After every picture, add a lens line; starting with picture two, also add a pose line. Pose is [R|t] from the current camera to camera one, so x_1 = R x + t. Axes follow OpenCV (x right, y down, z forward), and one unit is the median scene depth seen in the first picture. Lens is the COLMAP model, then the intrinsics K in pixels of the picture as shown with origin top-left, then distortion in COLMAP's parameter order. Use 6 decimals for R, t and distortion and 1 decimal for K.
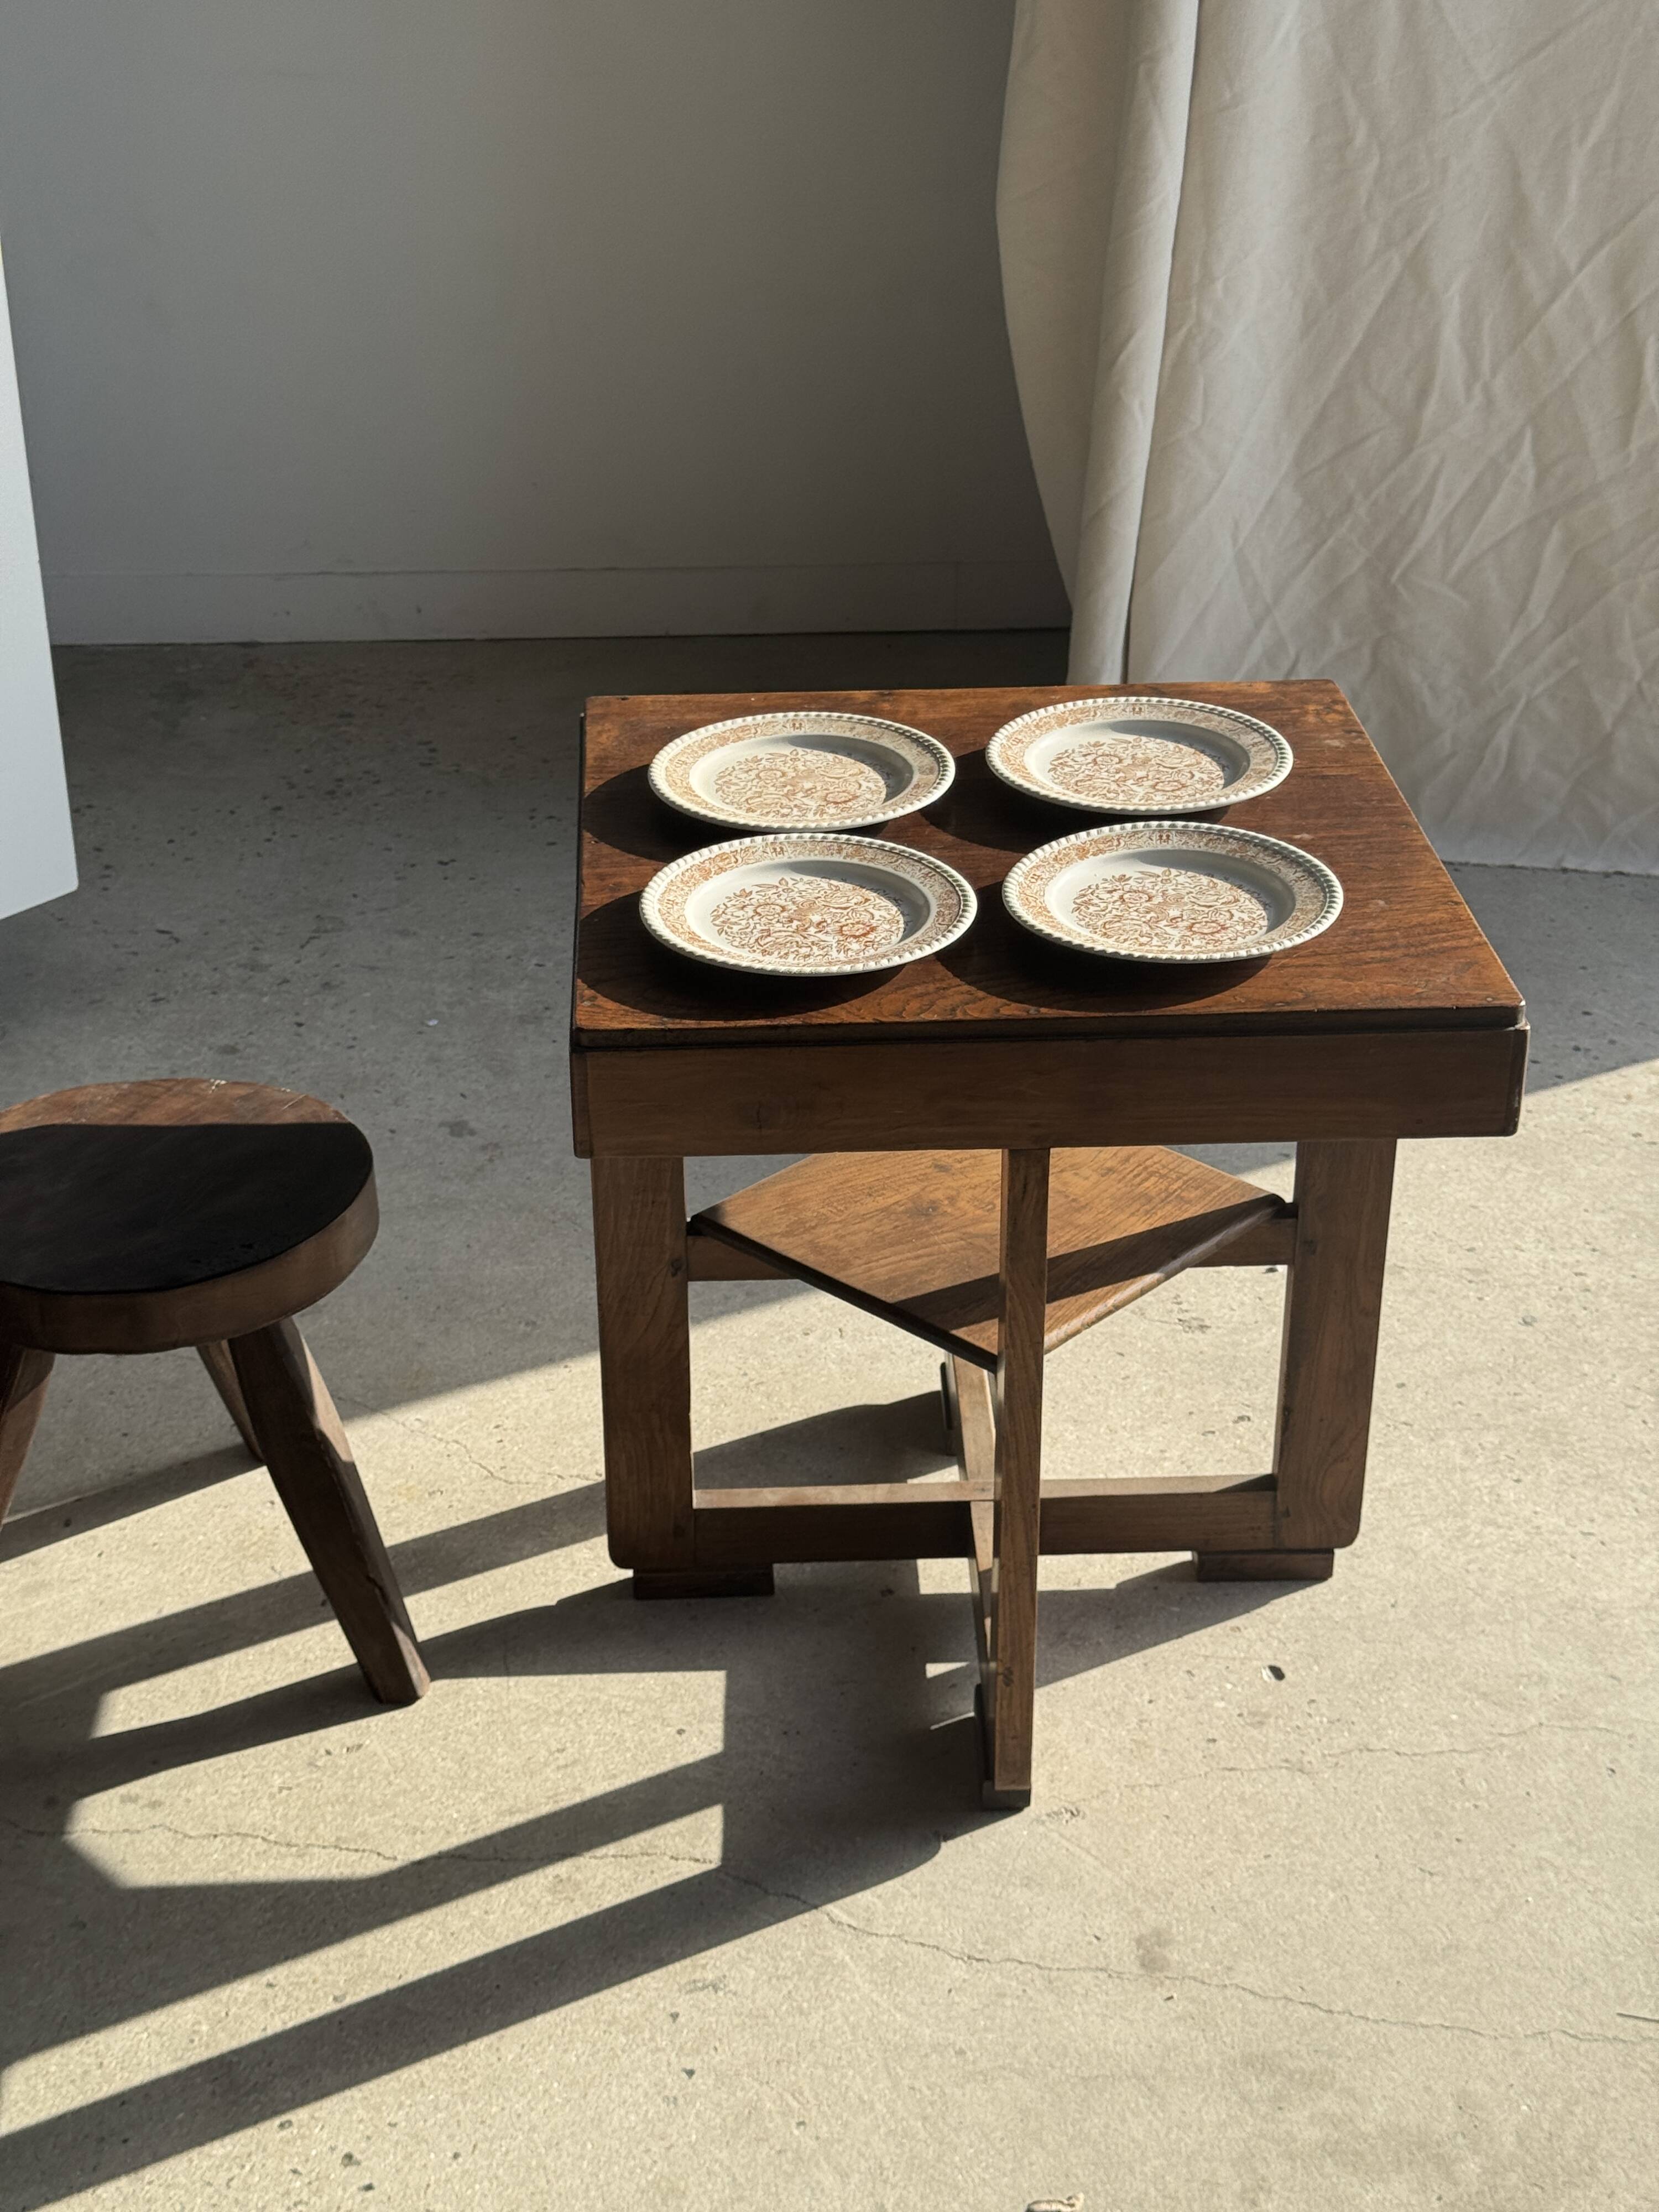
lens RADIAL K [[3088.6, 0, 780.1], [0, 3088.6, 1087.8], [0, 0, 1]] dist [0.106910, 0.000000]
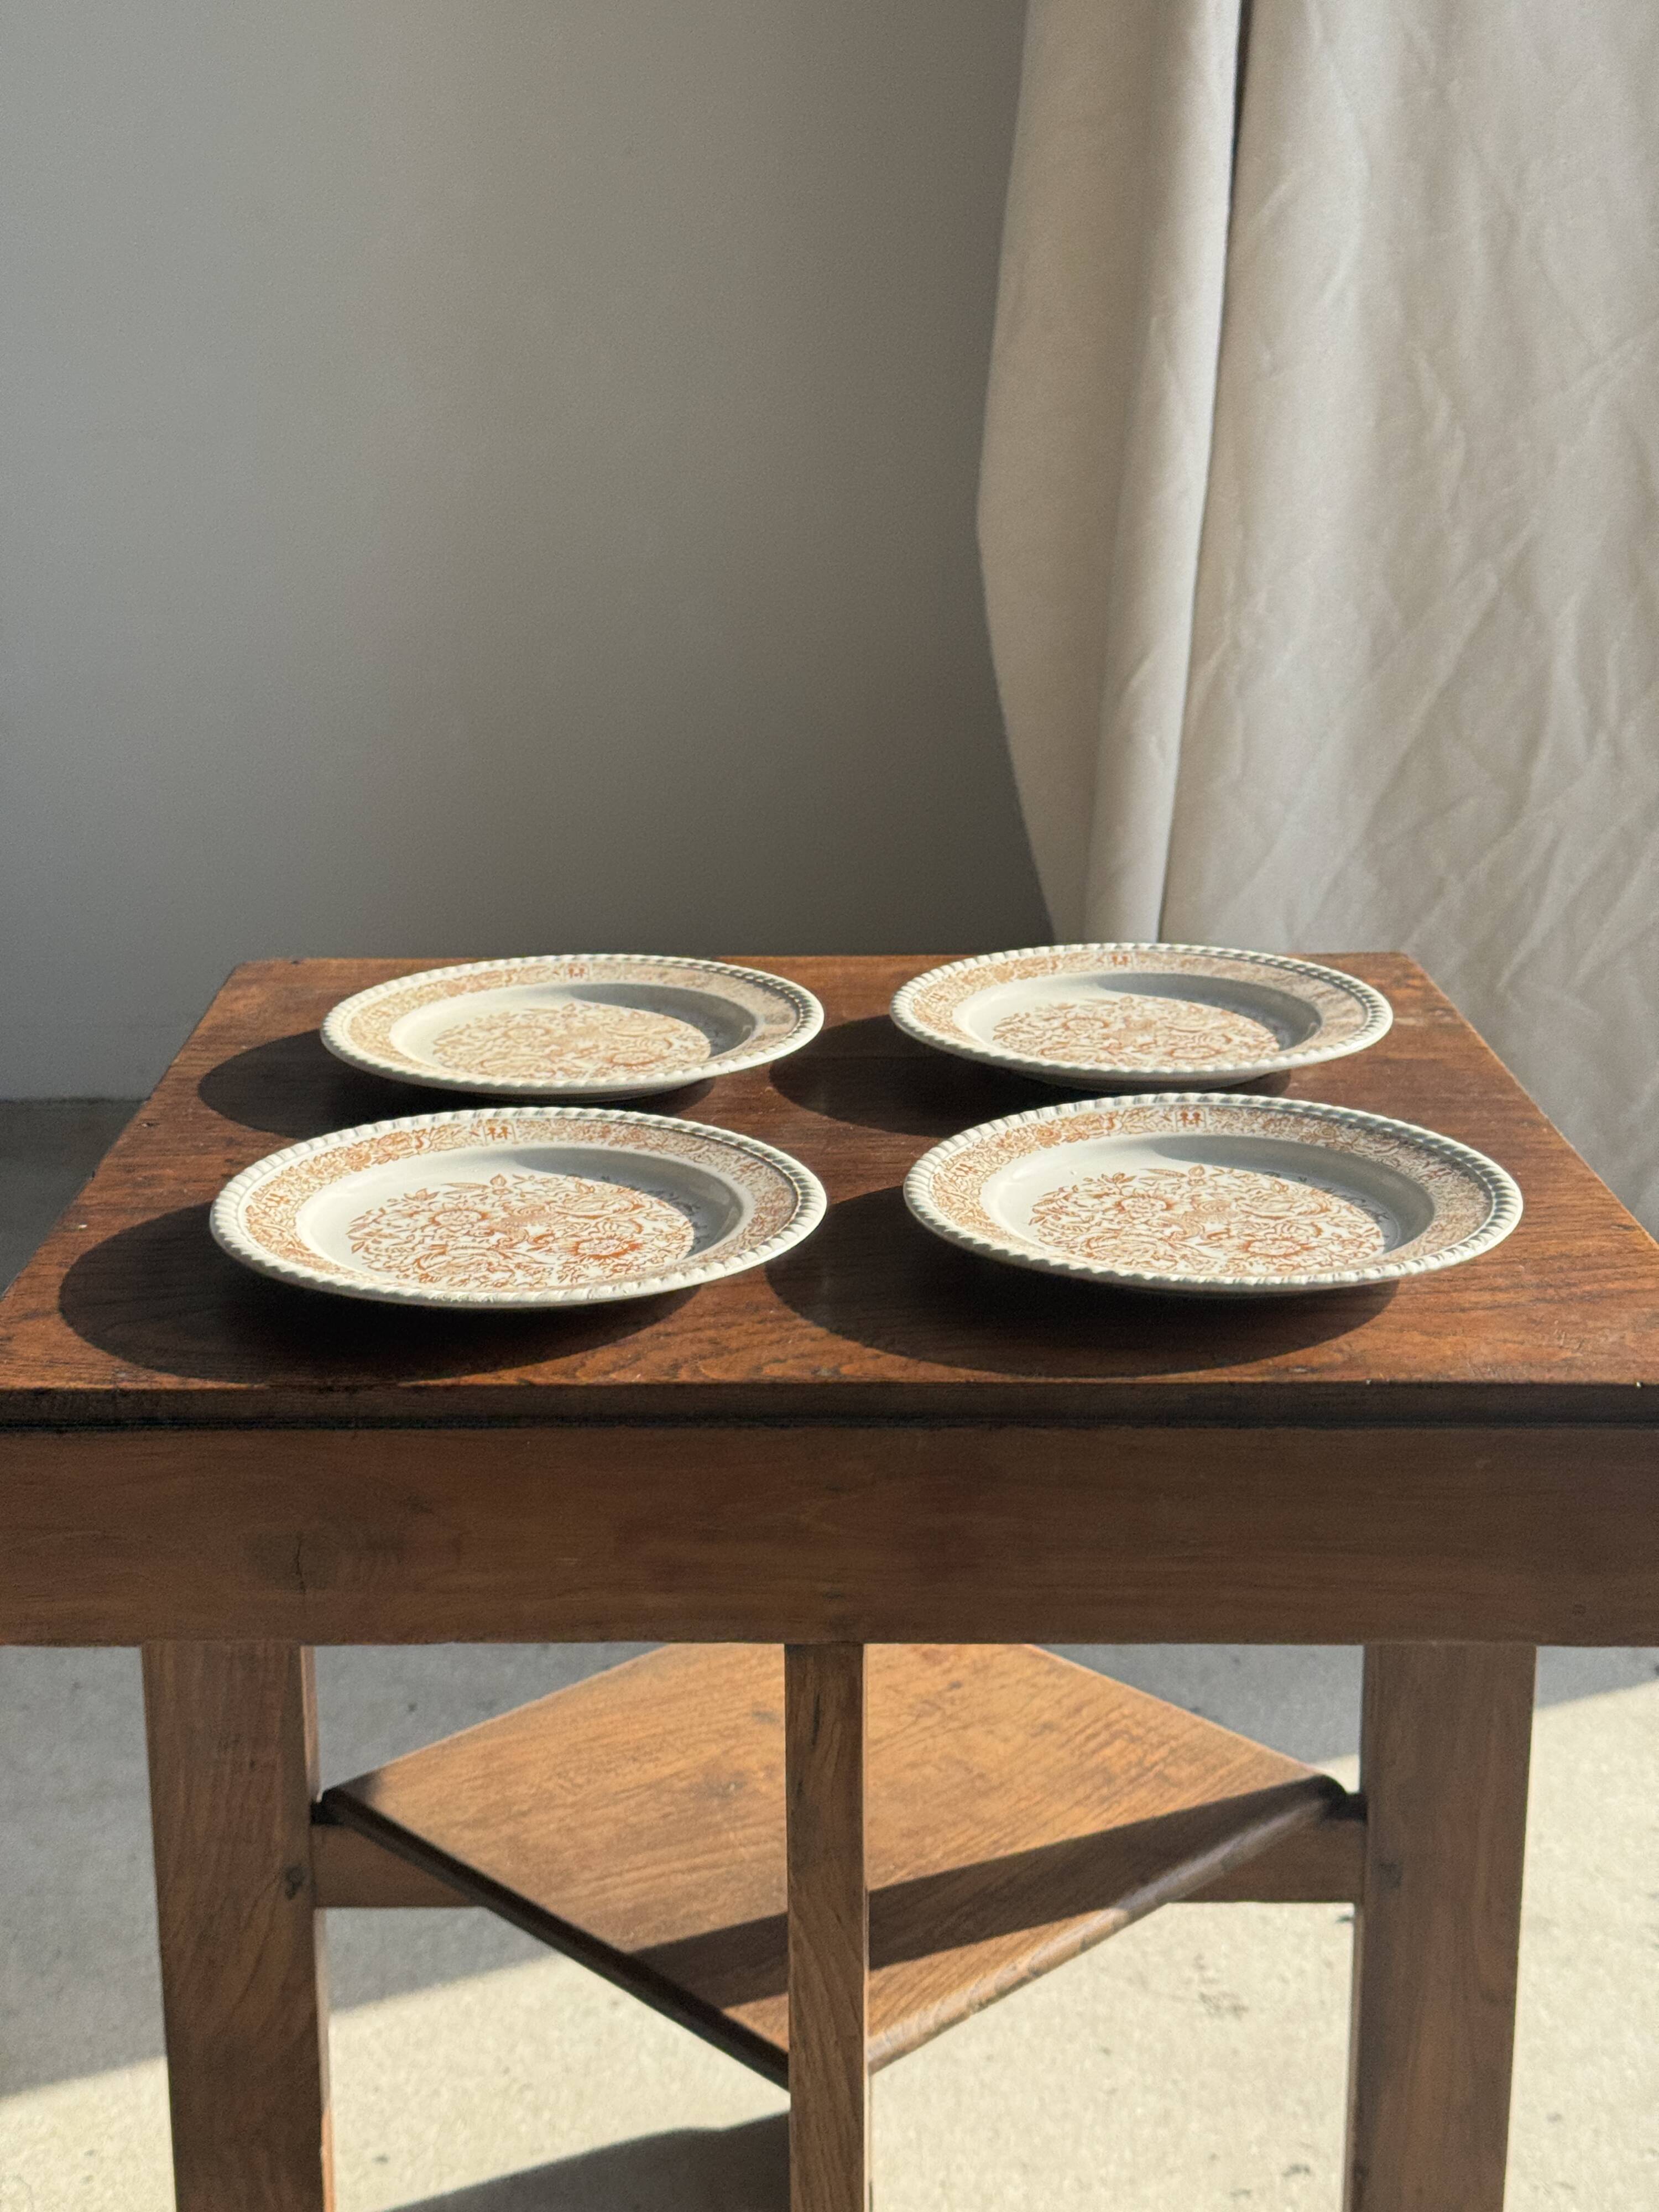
lens RADIAL K [[3088.6, 0, 798.2], [0, 3088.6, 1067.2], [0, 0, 1]] dist [0.106910, 0.000000]
pose [[0.999392, 0.014024, -0.031907, 0.065401], [-0.020365, 0.977902, -0.208068, 0.023860], [0.028284, 0.208591, 0.977594, 0.335293]]
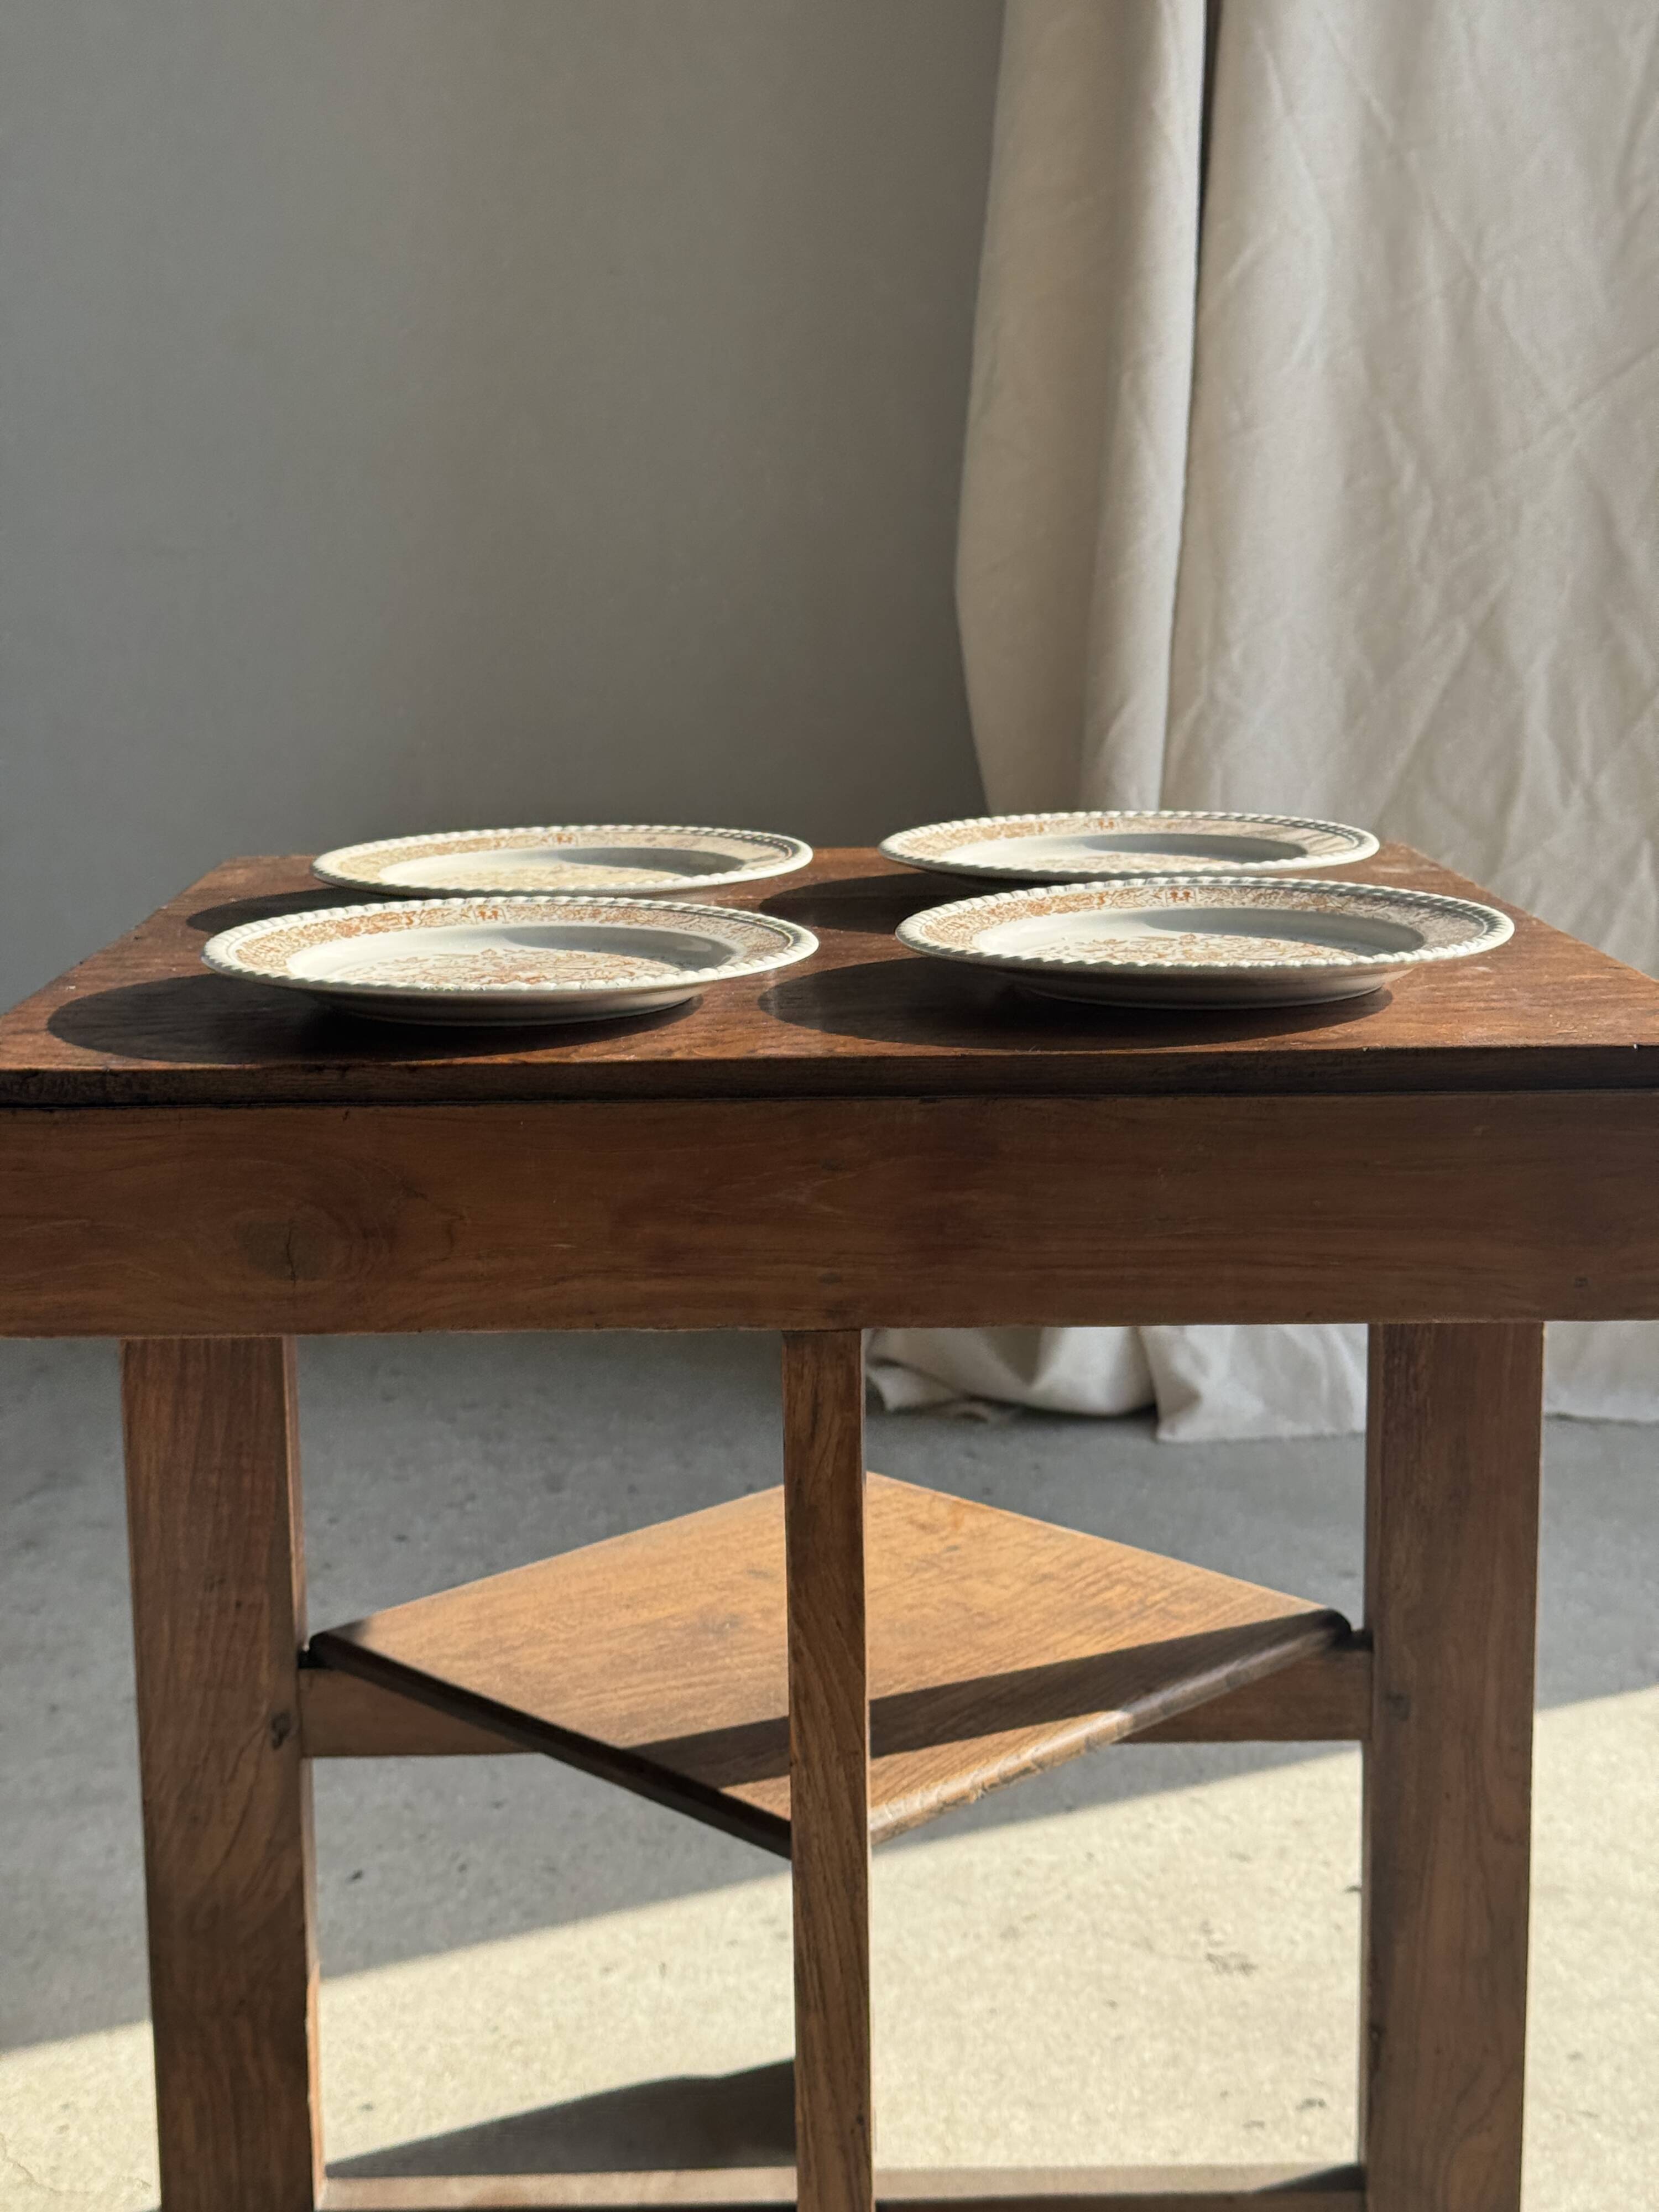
lens RADIAL K [[3088.6, 0, 800.0], [0, 3088.6, 1066.2], [0, 0, 1]] dist [0.106910, 0.000000]
pose [[0.999661, 0.001458, -0.025991, 0.064545], [-0.009074, 0.955333, -0.295393, 0.092412], [0.024399, 0.295529, 0.955022, 0.353755]]
